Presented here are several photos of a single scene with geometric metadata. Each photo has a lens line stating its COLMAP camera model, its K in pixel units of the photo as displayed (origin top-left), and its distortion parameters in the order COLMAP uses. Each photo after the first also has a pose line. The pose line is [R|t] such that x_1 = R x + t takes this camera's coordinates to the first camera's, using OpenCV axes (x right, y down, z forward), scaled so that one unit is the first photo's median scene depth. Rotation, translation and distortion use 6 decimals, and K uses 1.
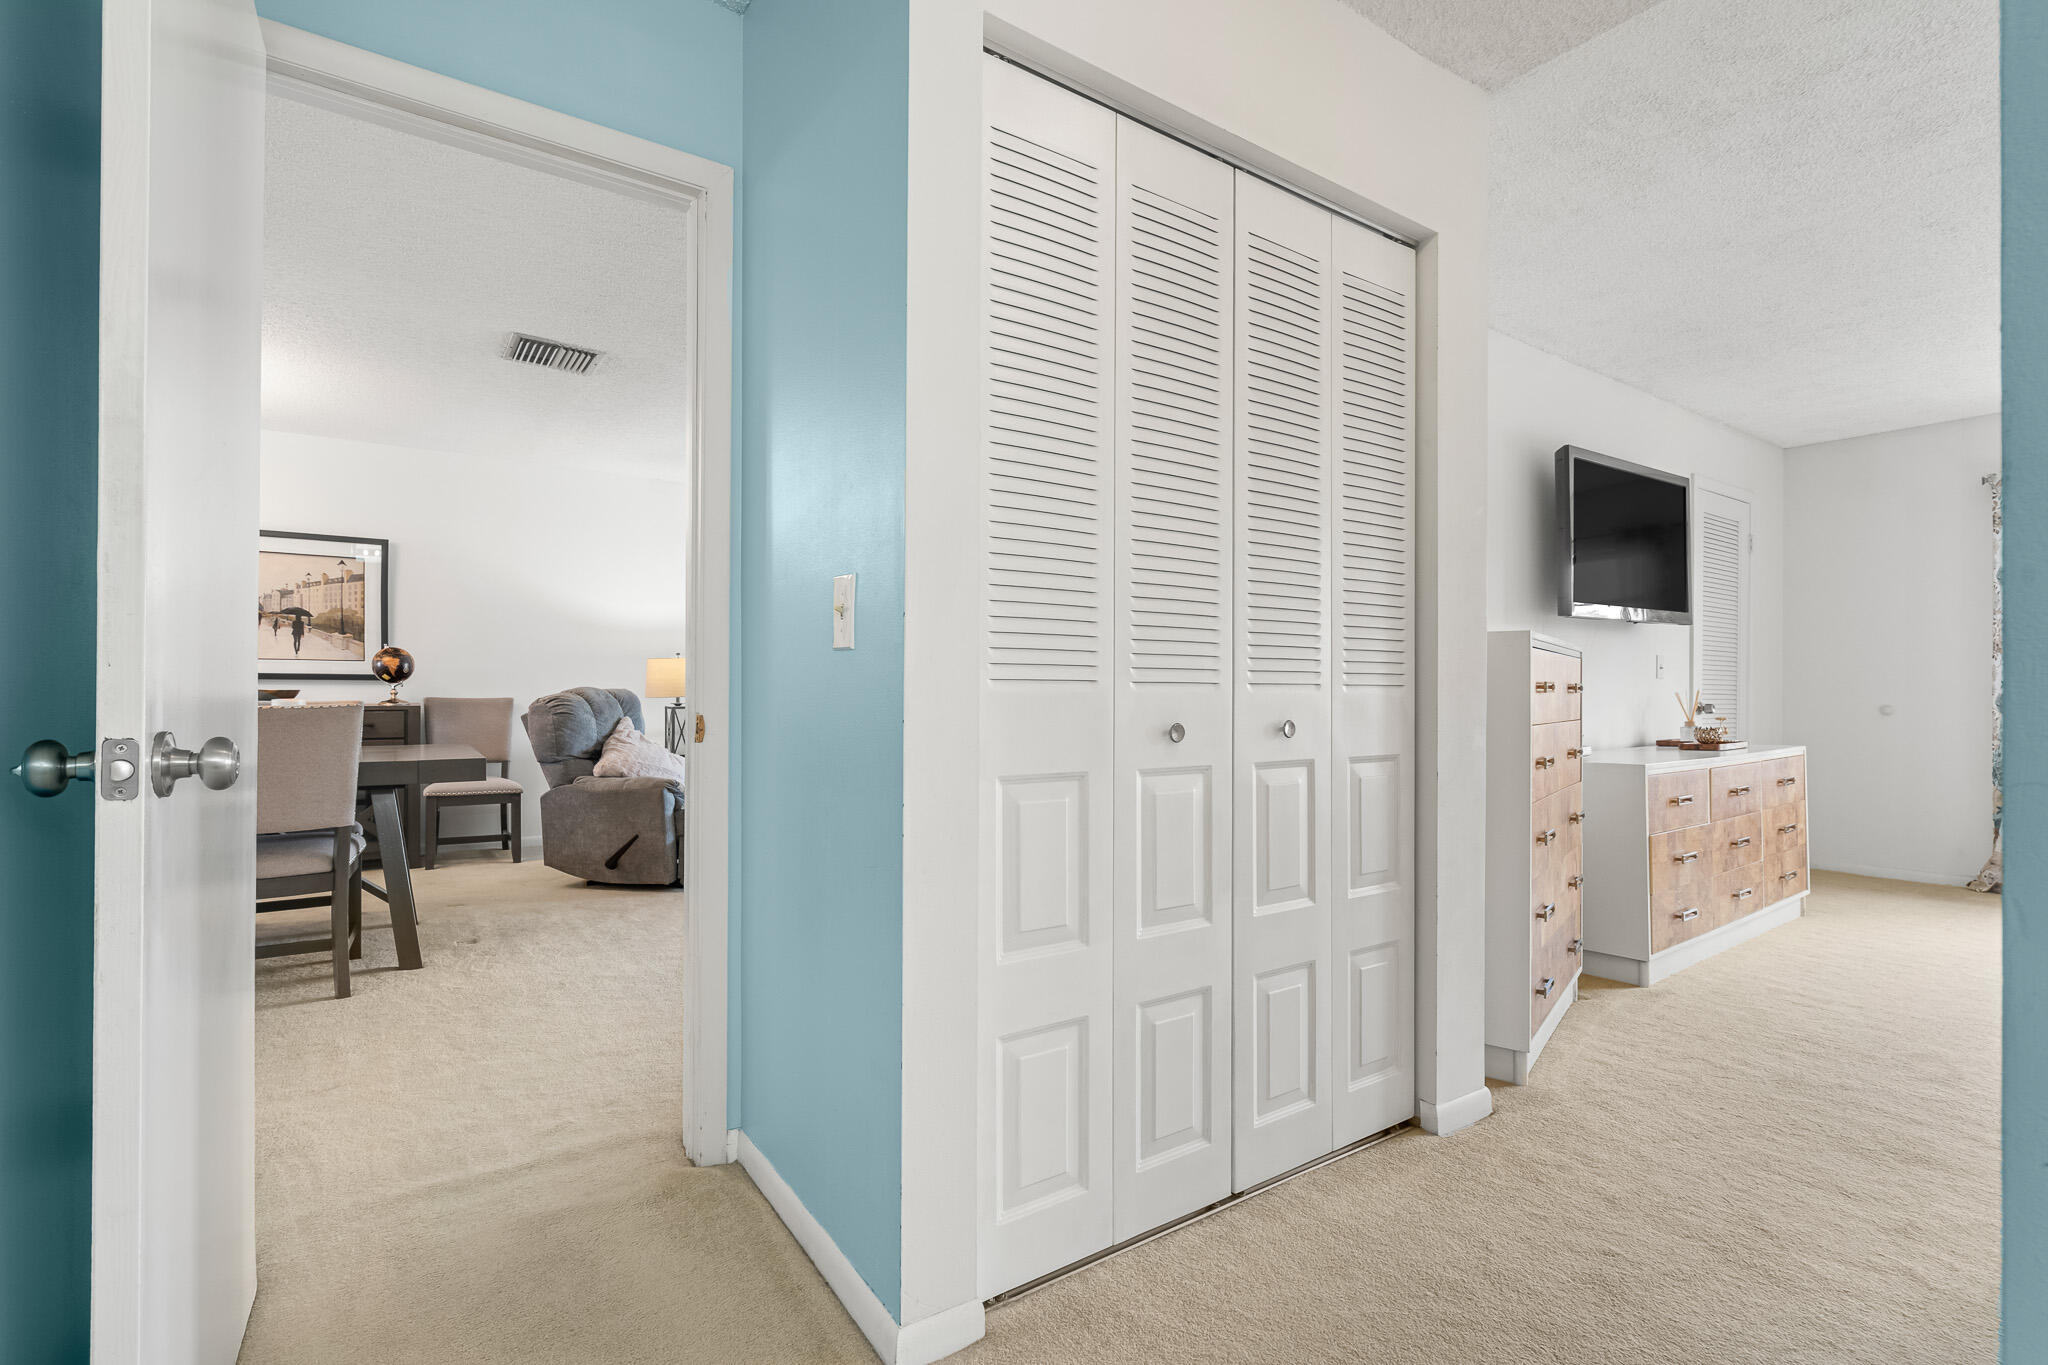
lens RADIAL K [[921.2, 0, 1020.1], [0, 921.2, 677.9], [0, 0, 1]] dist [0.003738, 0.000732]
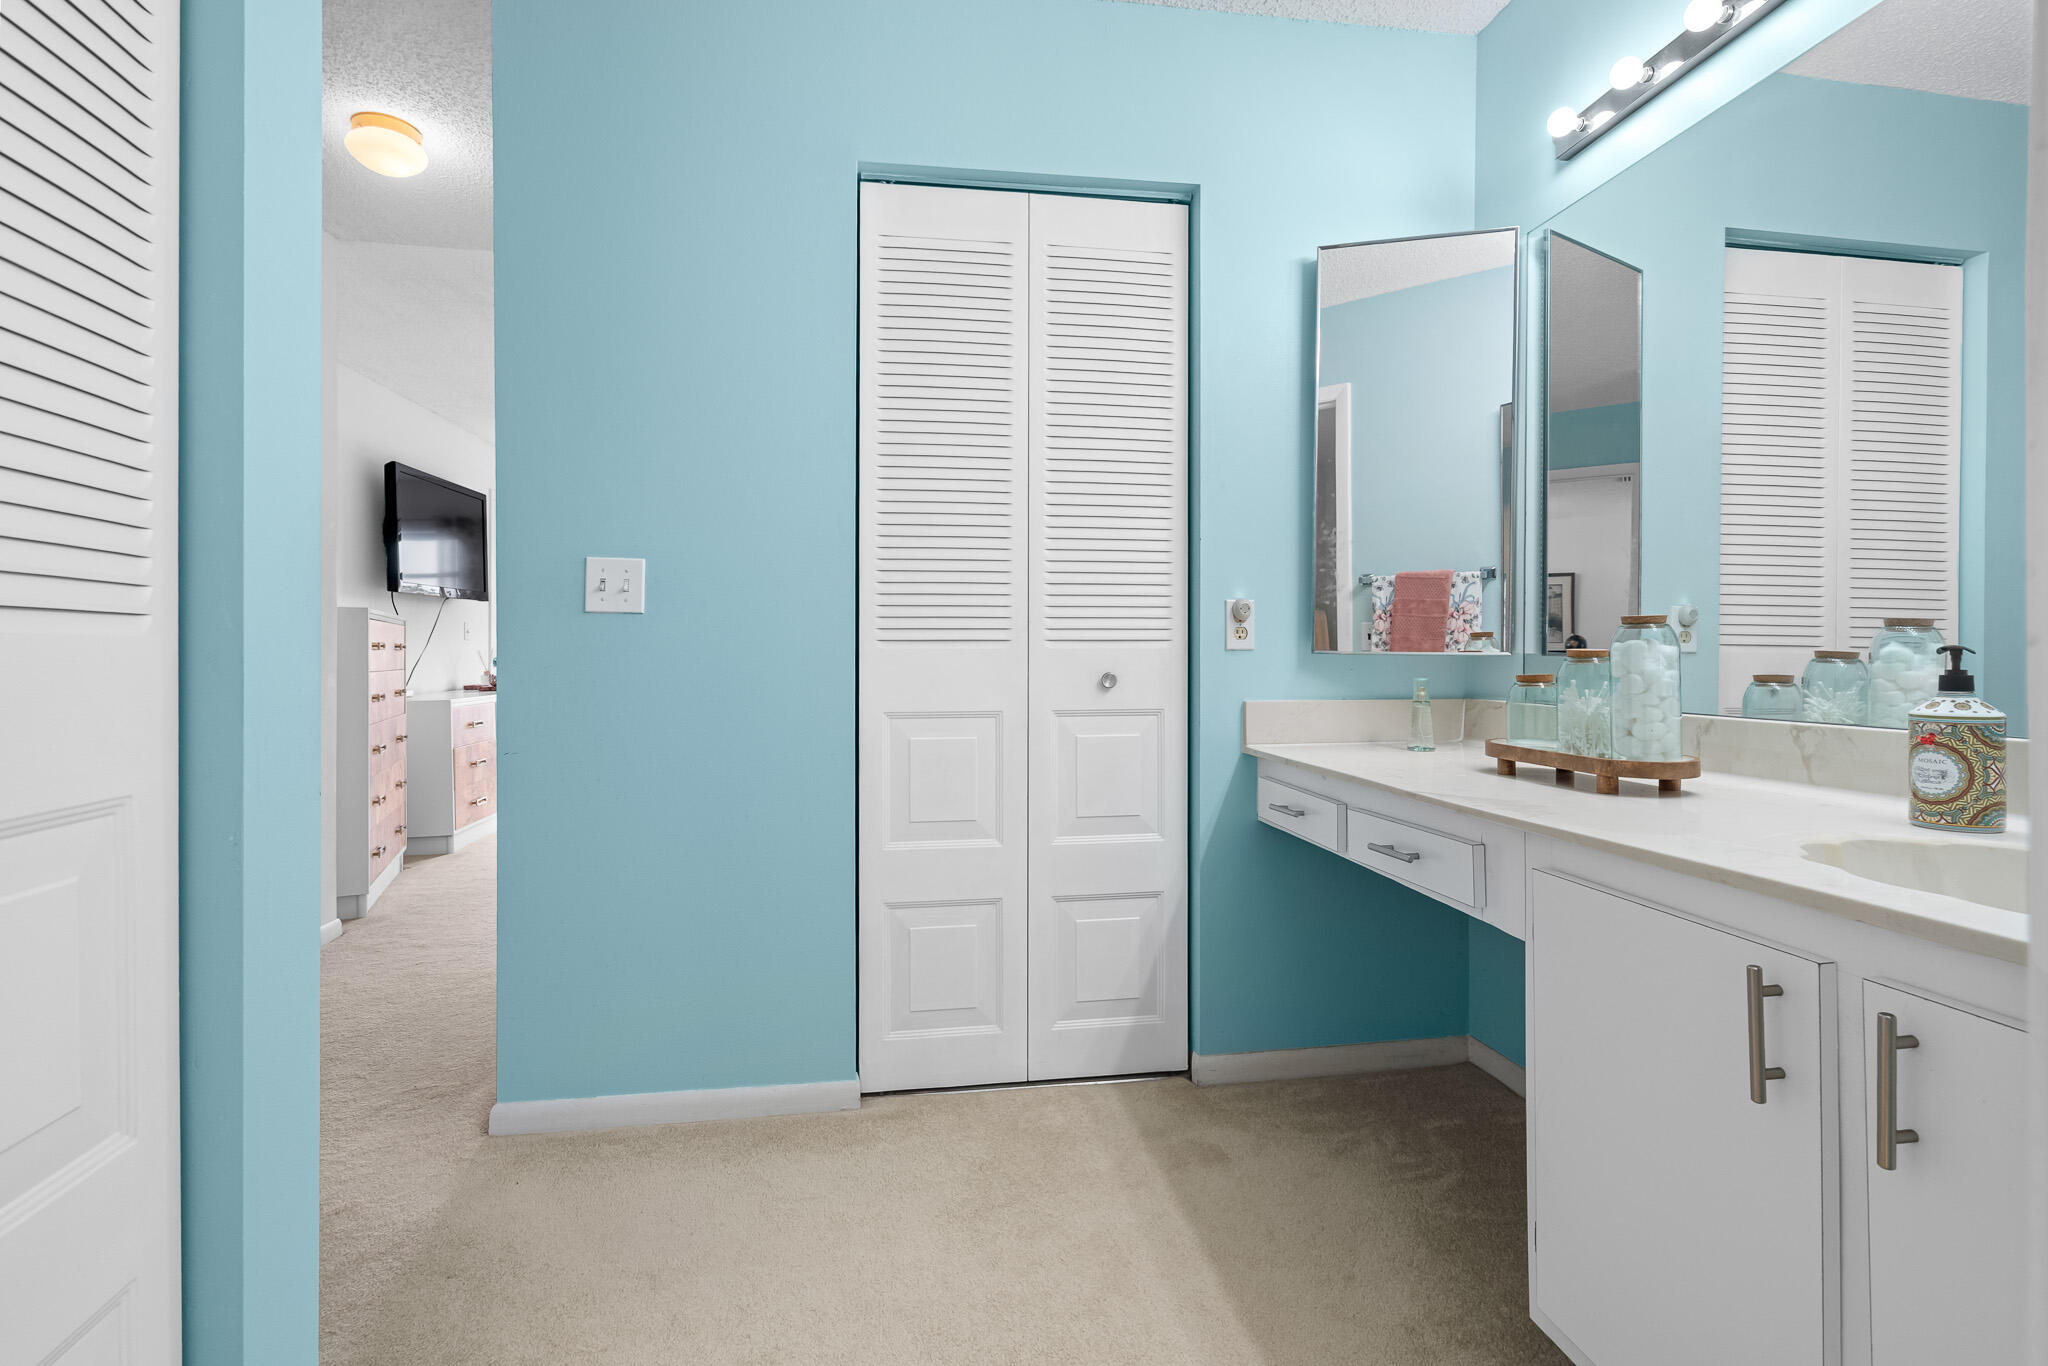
lens RADIAL K [[935.0, 0, 1019.6], [0, 935.0, 654.4], [0, 0, 1]] dist [0.000495, 0.000160]
pose [[0.433133, -0.009340, 0.901282, -0.266935], [-0.005805, 0.999897, 0.013151, -0.001525], [-0.901312, -0.010928, 0.433034, -0.454773]]
